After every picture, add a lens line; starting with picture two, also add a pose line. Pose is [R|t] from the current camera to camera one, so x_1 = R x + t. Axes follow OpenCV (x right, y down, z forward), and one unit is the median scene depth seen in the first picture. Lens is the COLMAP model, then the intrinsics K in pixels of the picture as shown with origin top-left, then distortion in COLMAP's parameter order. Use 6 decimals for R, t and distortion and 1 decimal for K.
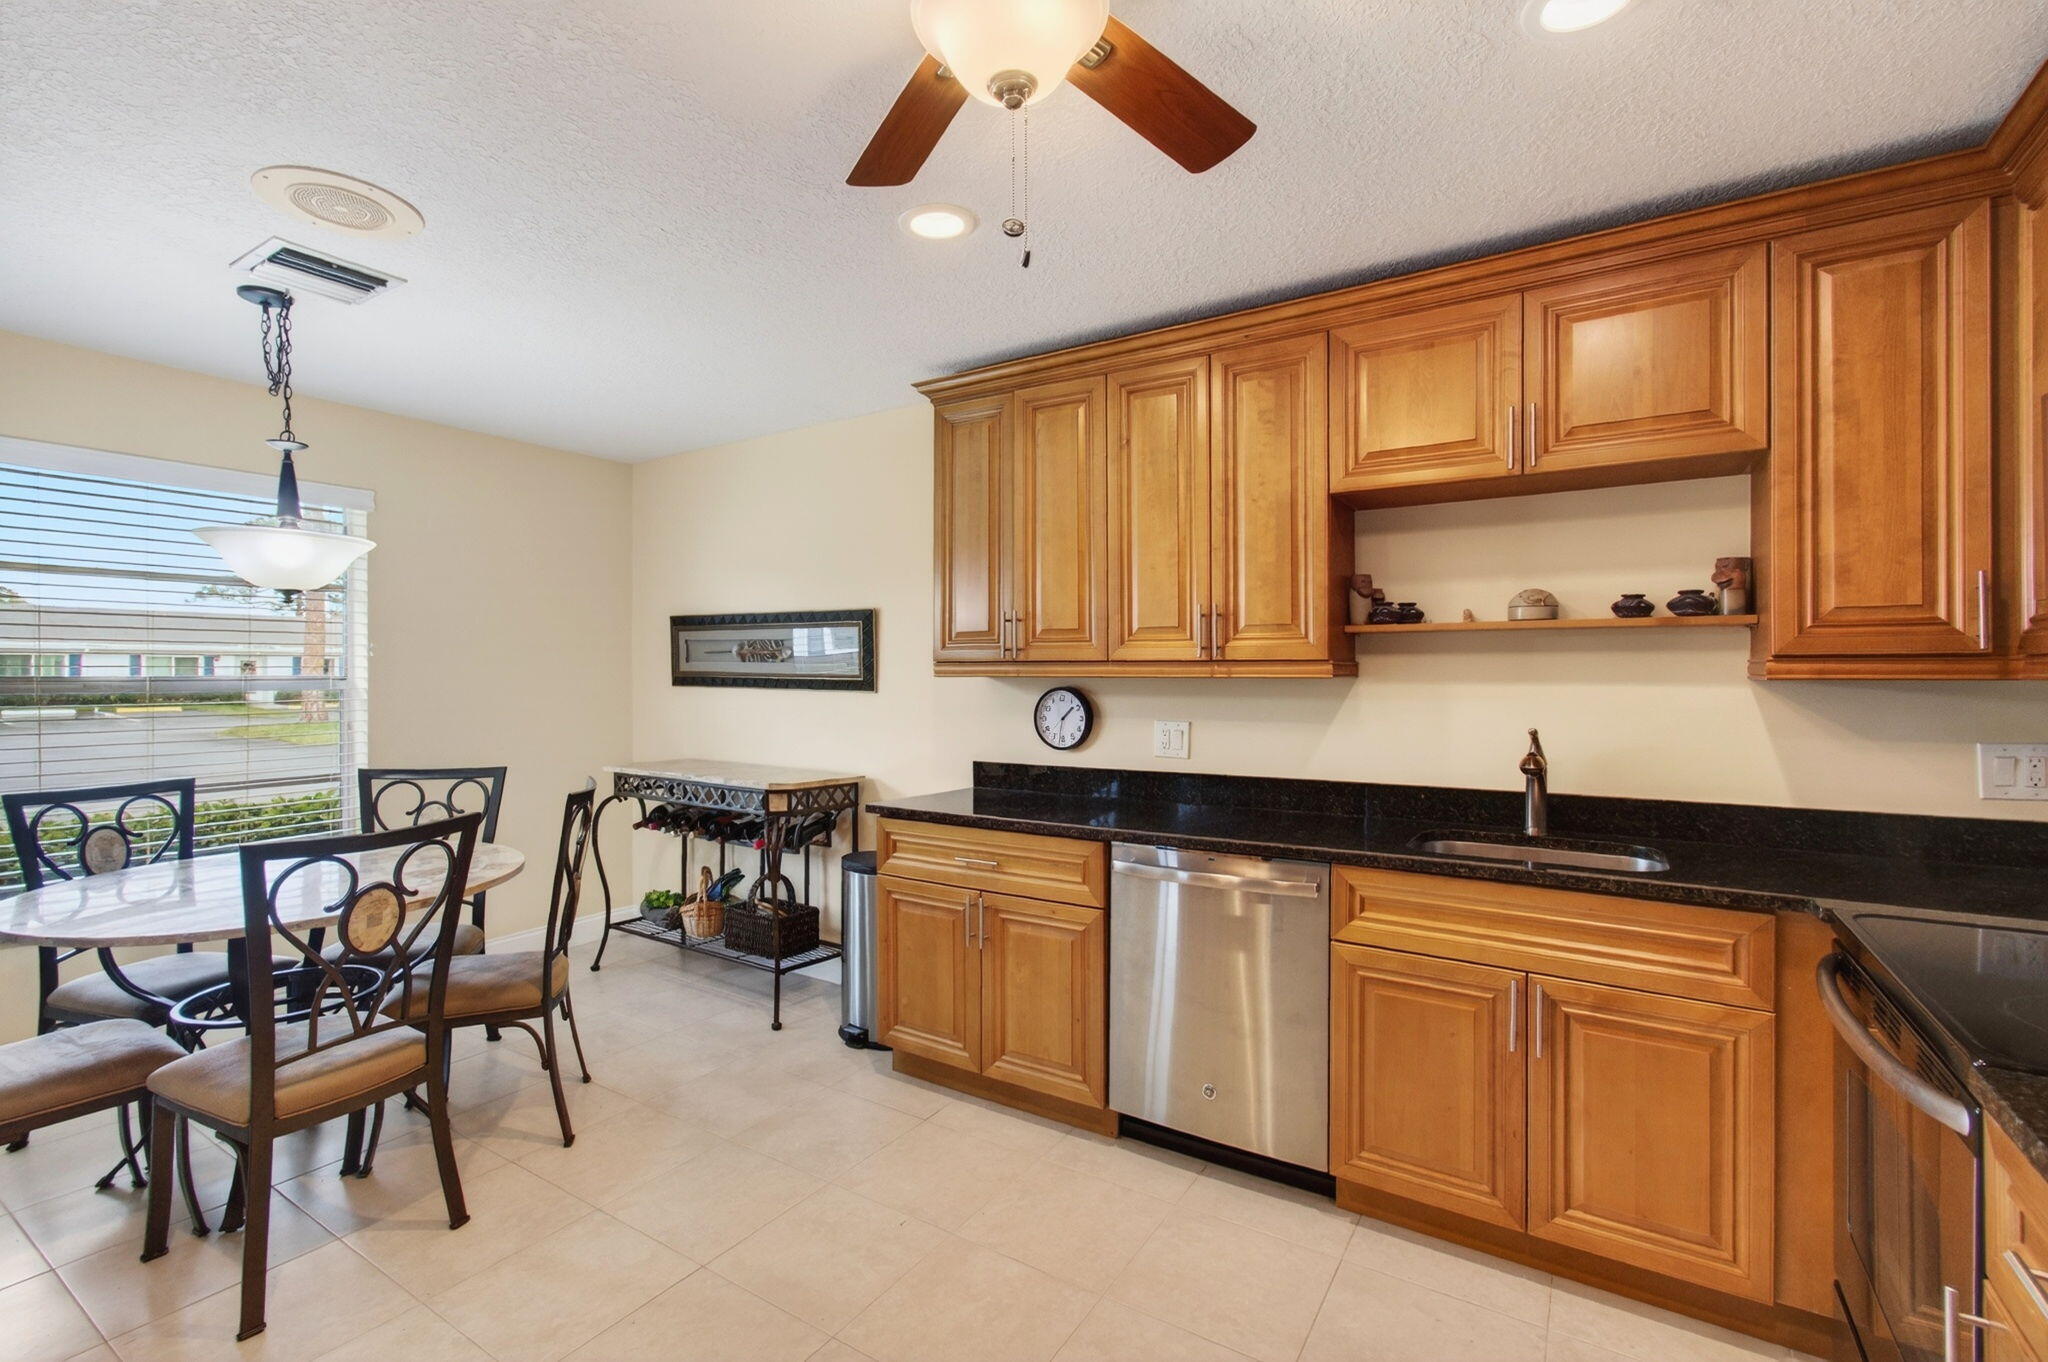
lens RADIAL K [[920.8, 0, 1023.7], [0, 920.8, 674.3], [0, 0, 1]] dist [-0.002433, 0.004214]
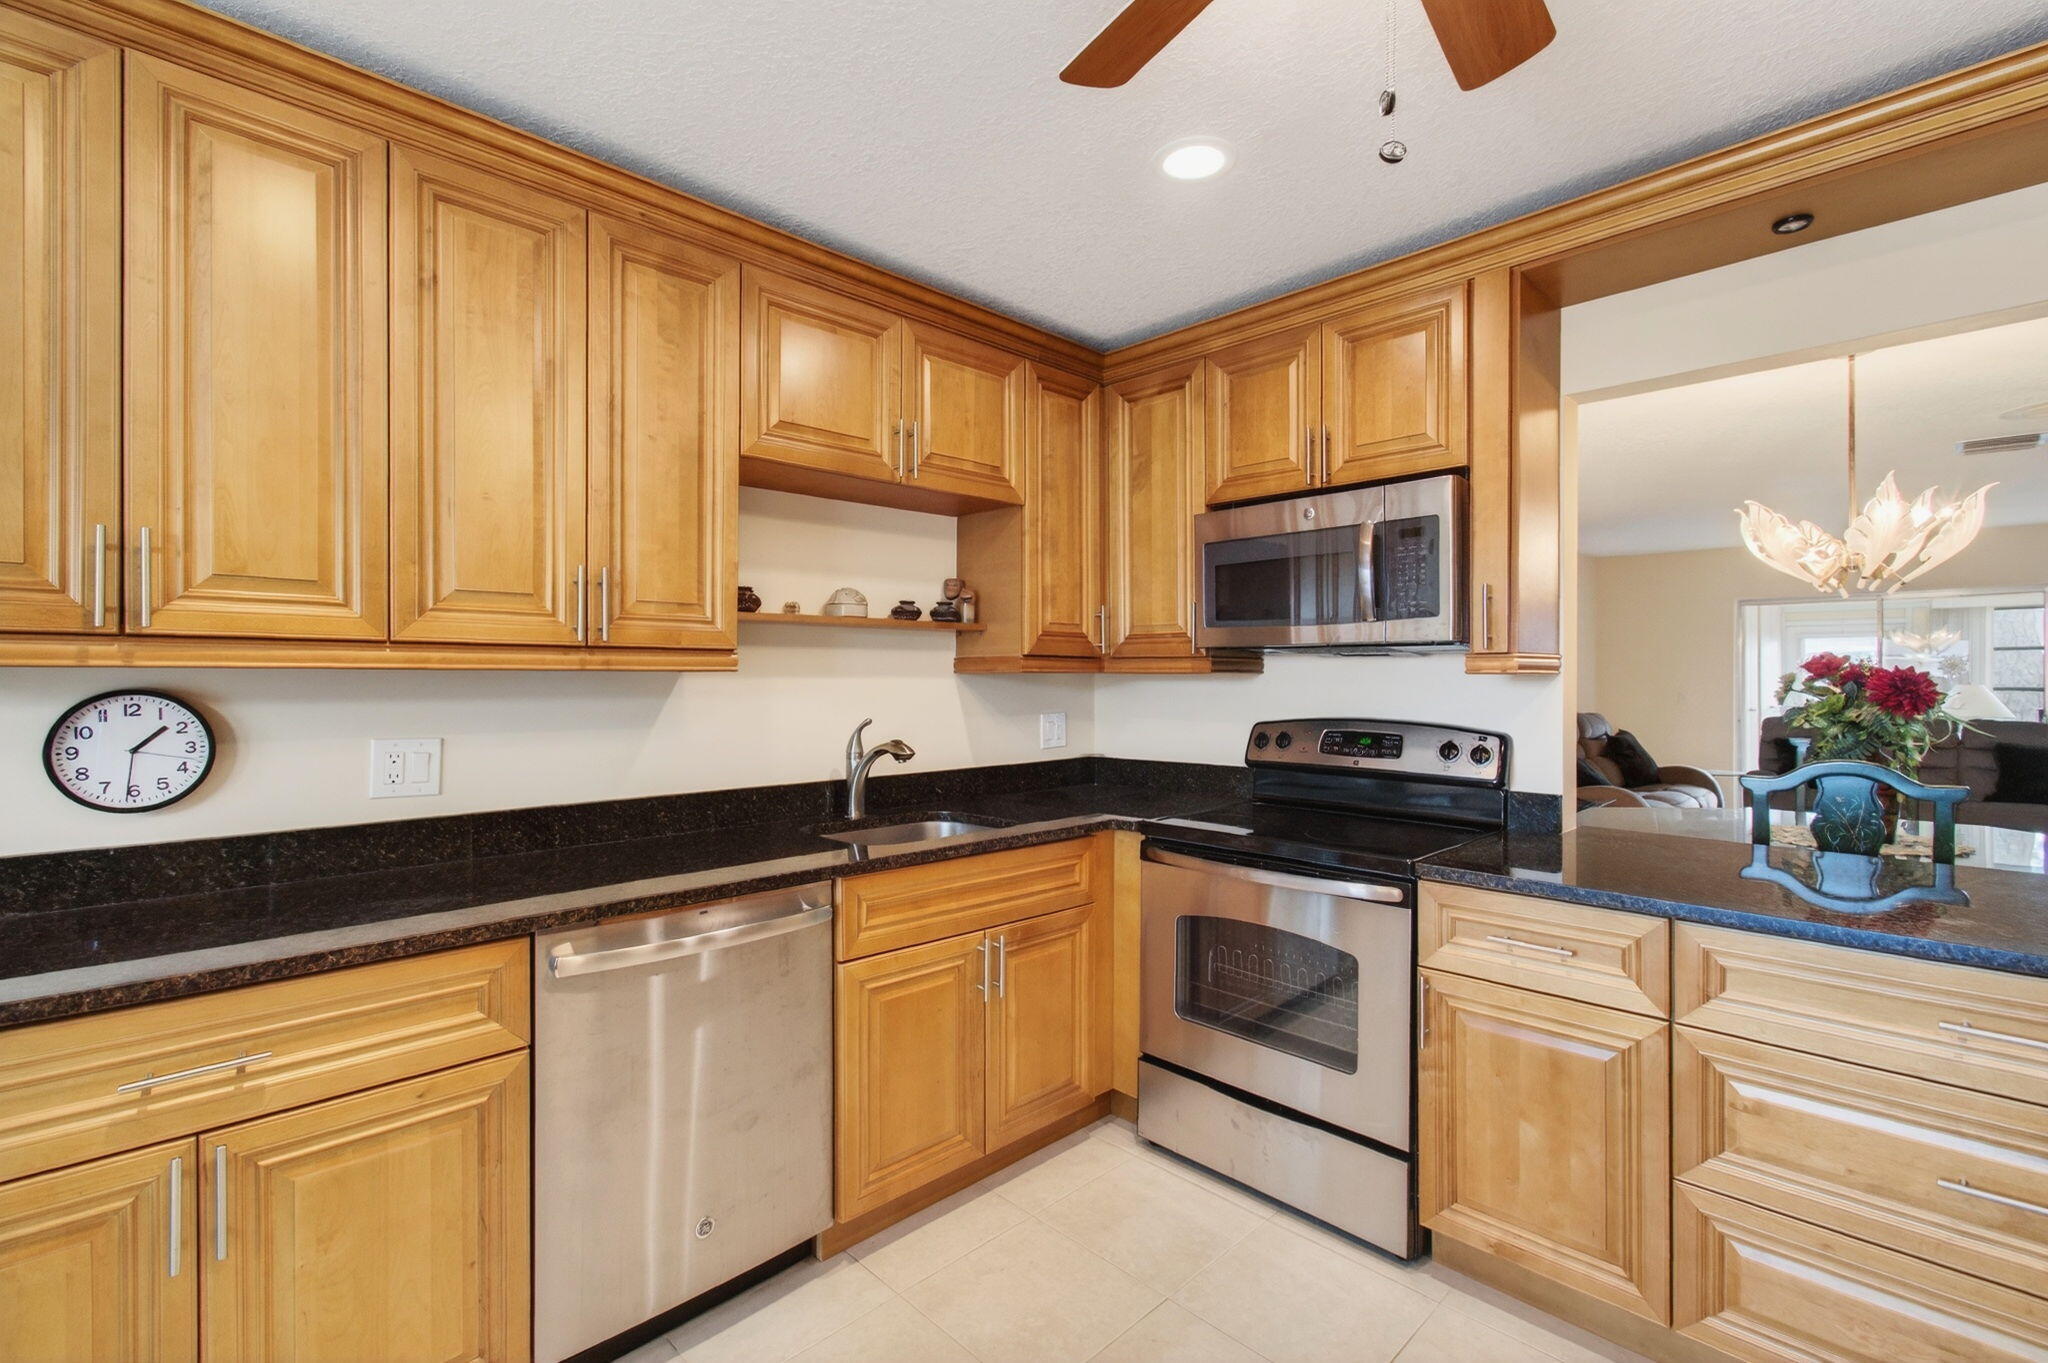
lens RADIAL K [[920.8, 0, 1021.6], [0, 920.8, 676.2], [0, 0, 1]] dist [-0.002433, 0.004214]
pose [[0.222056, -0.000461, 0.975034, -0.405267], [-0.001715, 0.999998, 0.000863, 0.007458], [-0.975033, -0.001864, 0.222054, 0.511713]]
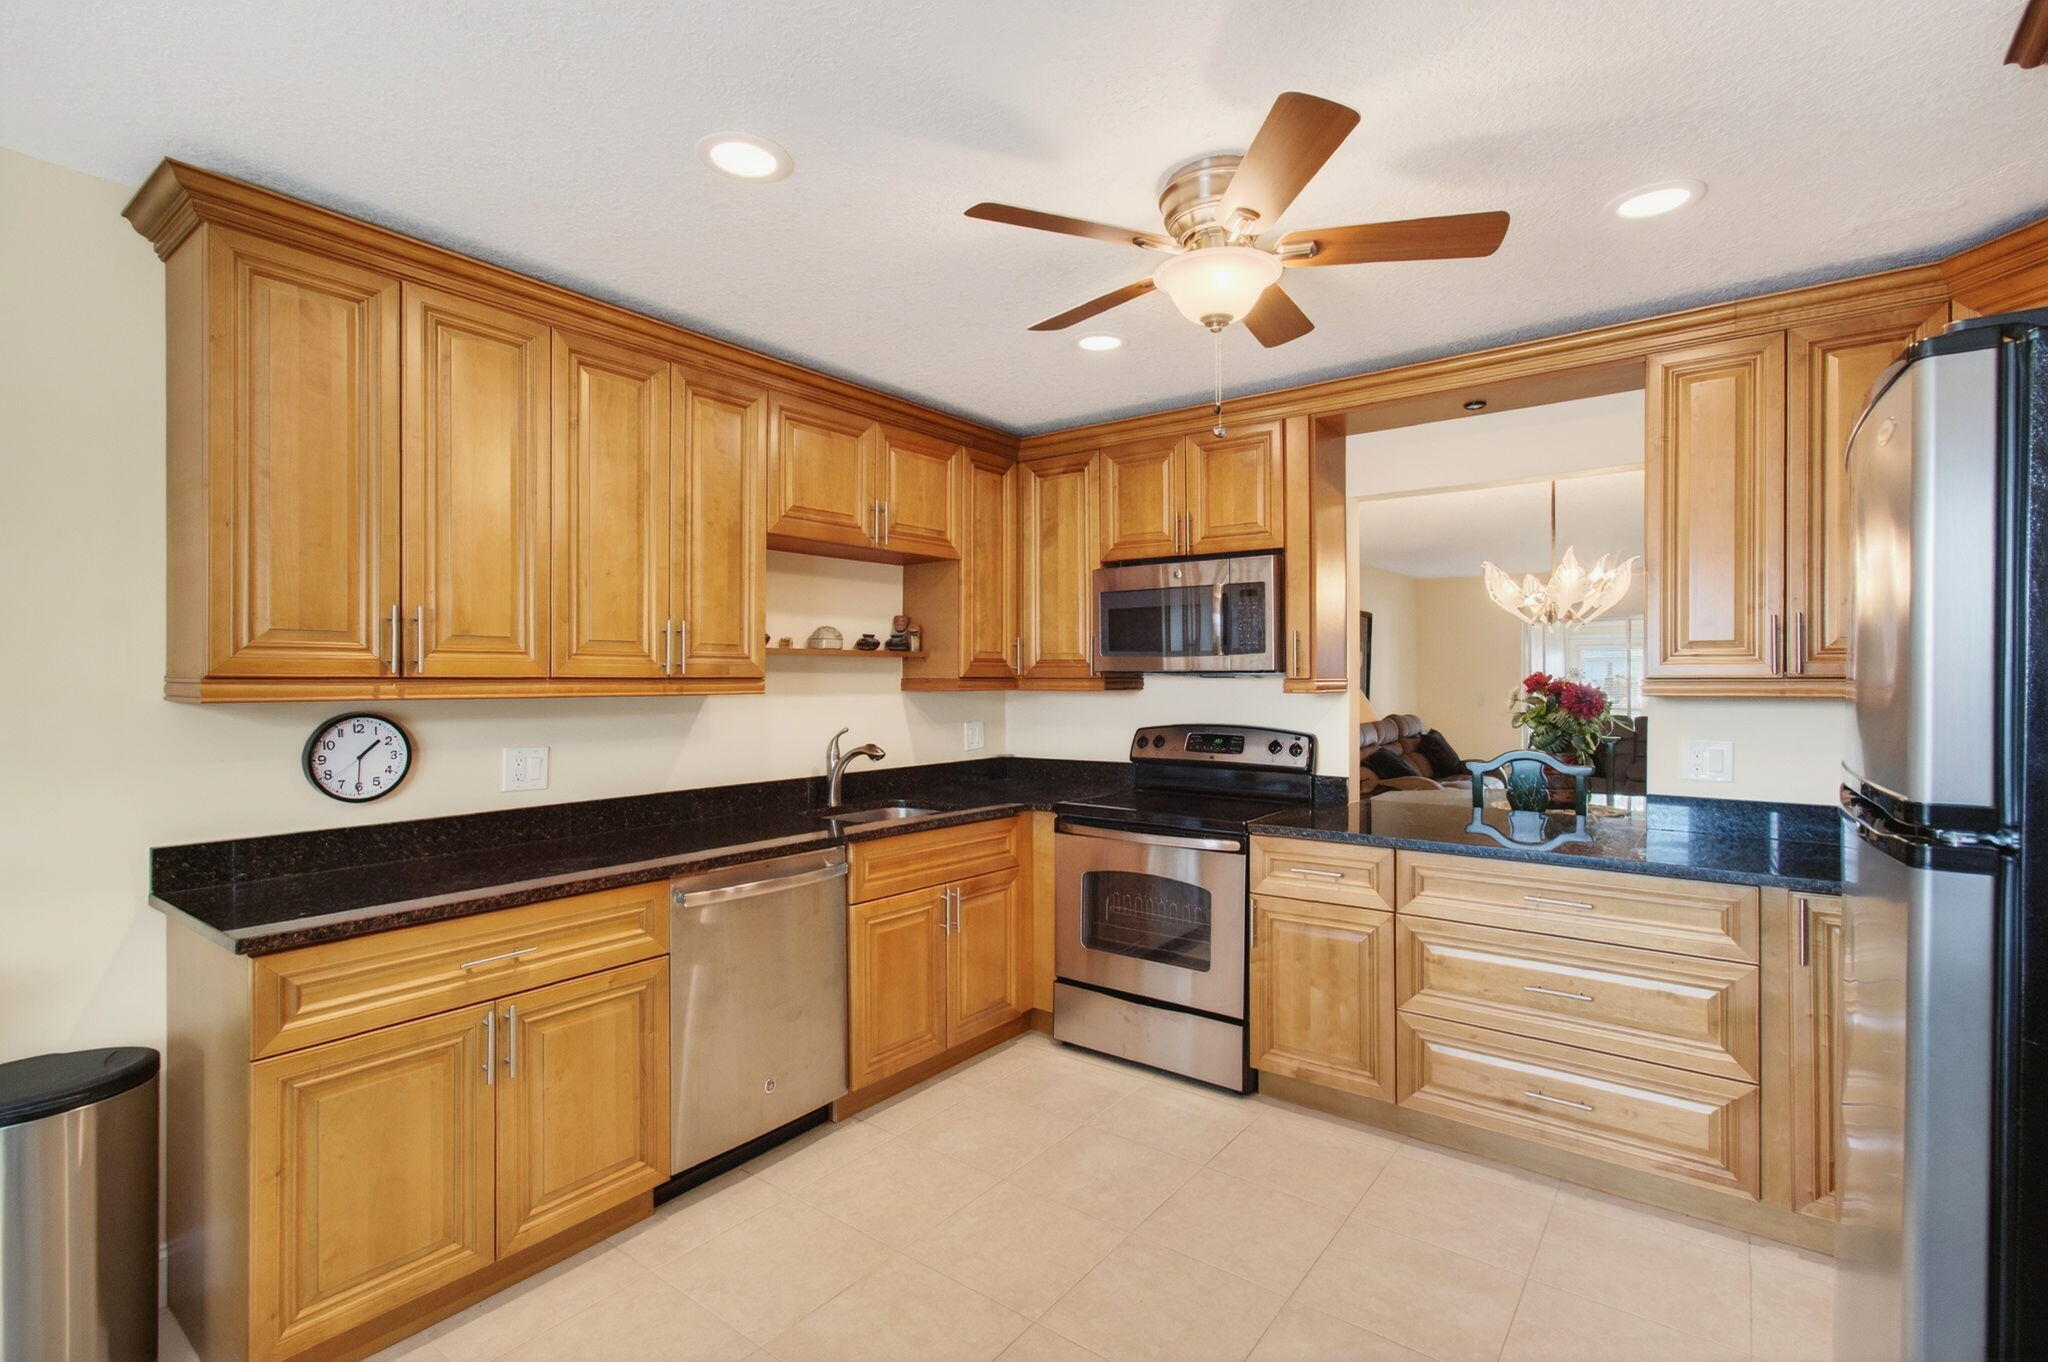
lens RADIAL K [[968.5, 0, 1023.0], [0, 968.5, 682.2], [0, 0, 1]] dist [0.001882, 0.005002]
pose [[0.077594, -0.004714, 0.996974, -0.775275], [0.000797, 0.999989, 0.004666, -0.014519], [-0.996985, 0.000433, 0.077597, 0.542668]]
